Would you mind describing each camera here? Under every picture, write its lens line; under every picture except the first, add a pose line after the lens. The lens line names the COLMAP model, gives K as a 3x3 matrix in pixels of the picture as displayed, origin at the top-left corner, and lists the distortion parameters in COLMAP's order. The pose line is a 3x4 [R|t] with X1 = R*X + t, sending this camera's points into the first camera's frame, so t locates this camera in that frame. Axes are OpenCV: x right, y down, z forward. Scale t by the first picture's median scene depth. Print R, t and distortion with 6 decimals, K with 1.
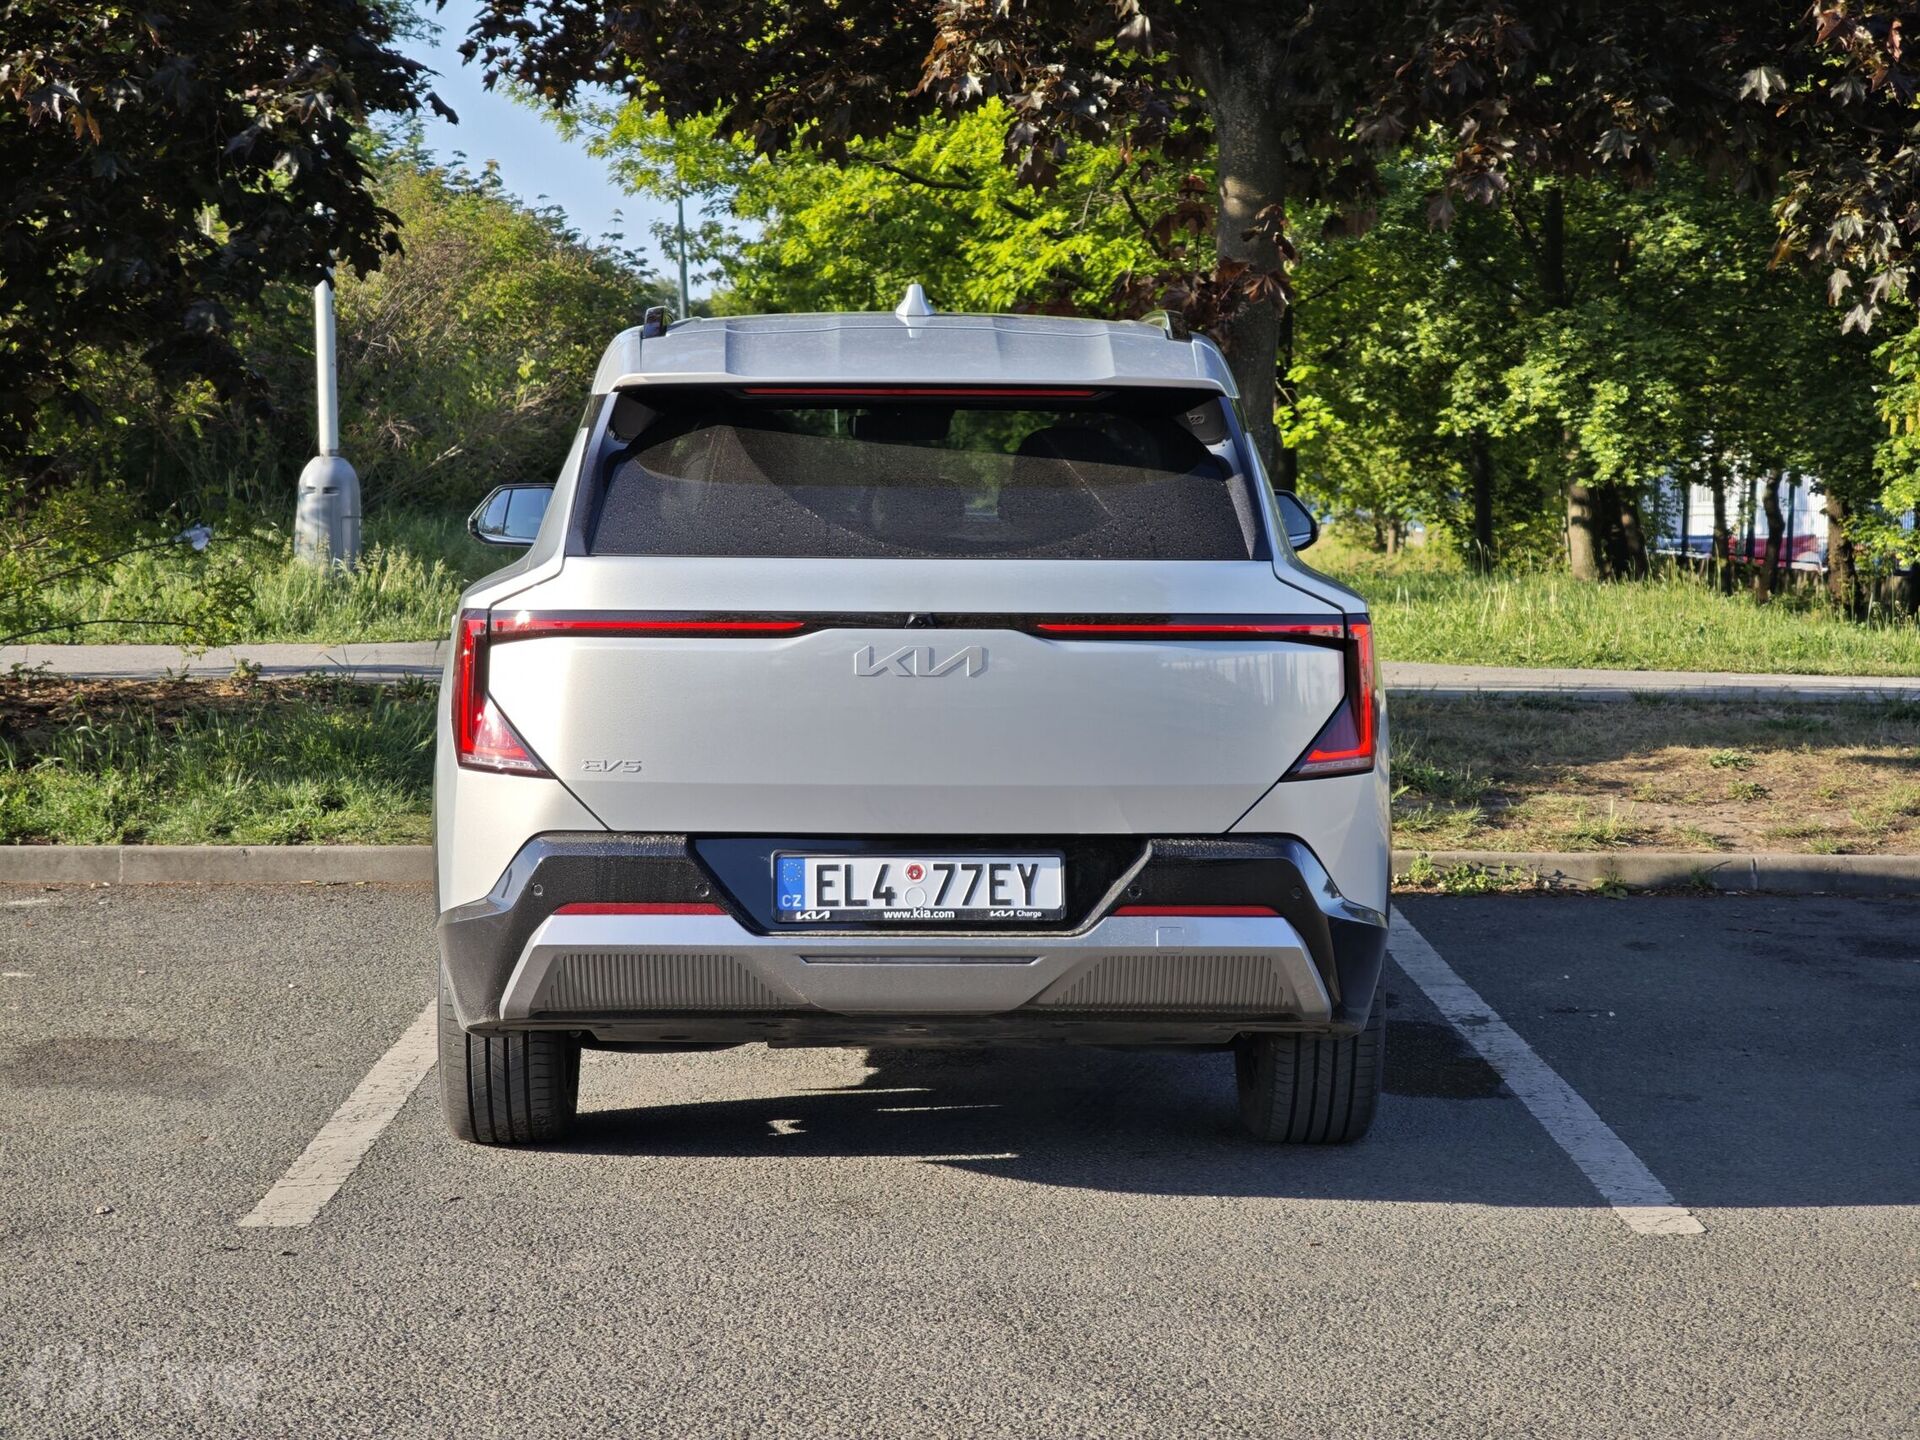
lens RADIAL K [[3883.7, 0, 957.4], [0, 3883.7, 725.0], [0, 0, 1]] dist [0.082562, 0.000000]
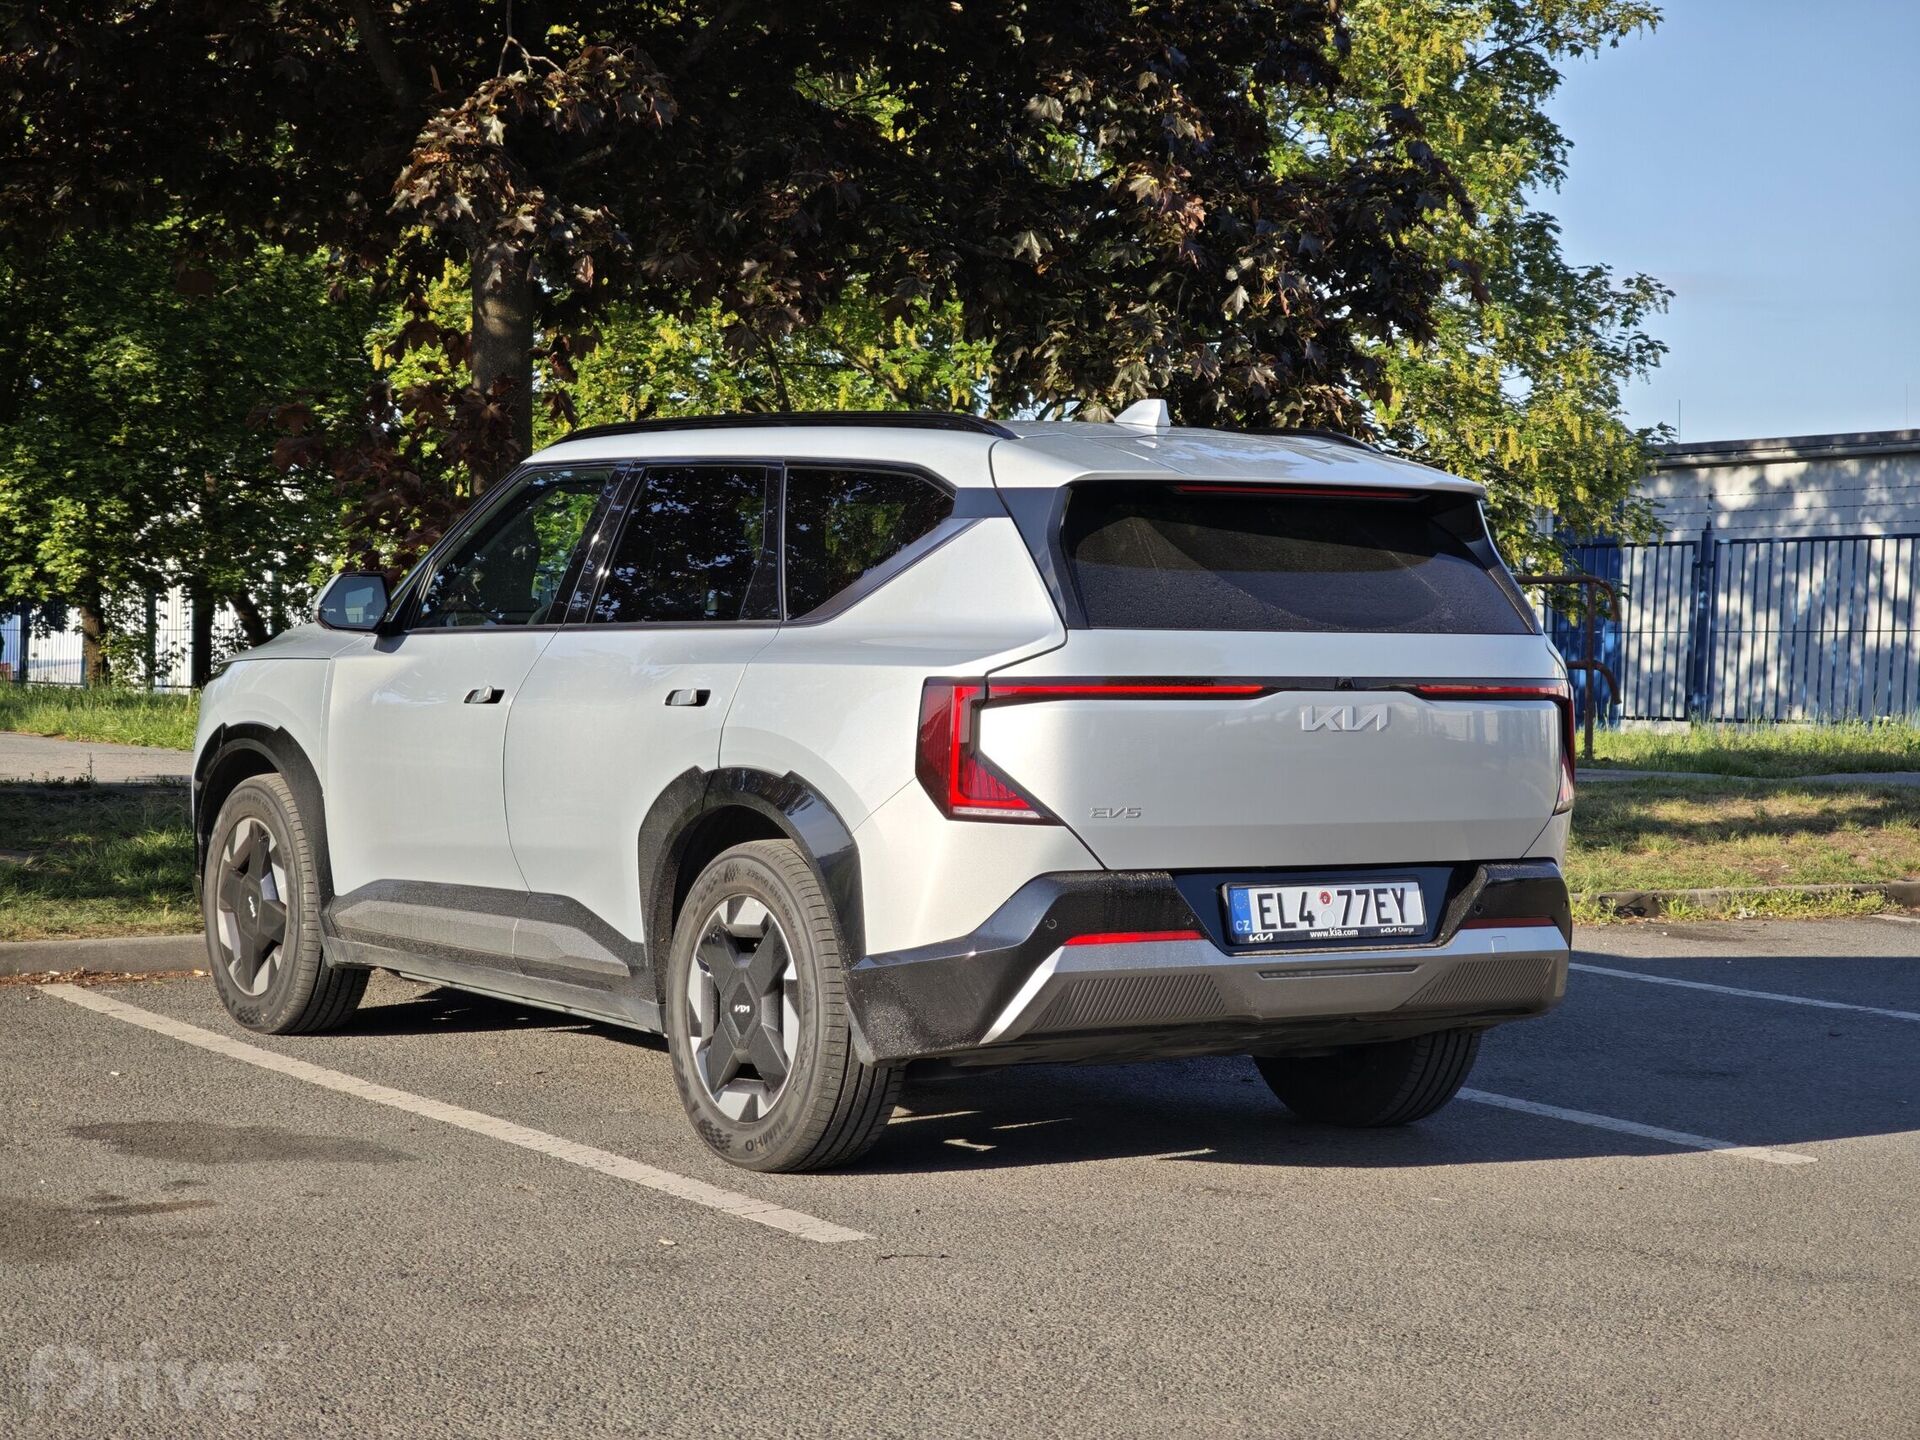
lens RADIAL K [[3883.7, 0, 956.5], [0, 3883.7, 713.3], [0, 0, 1]] dist [0.082562, 0.000000]
pose [[0.857063, -0.007206, 0.515162, -0.714200], [0.025388, 0.999278, -0.028260, 0.012407], [-0.514586, 0.037299, 0.856627, 0.044210]]
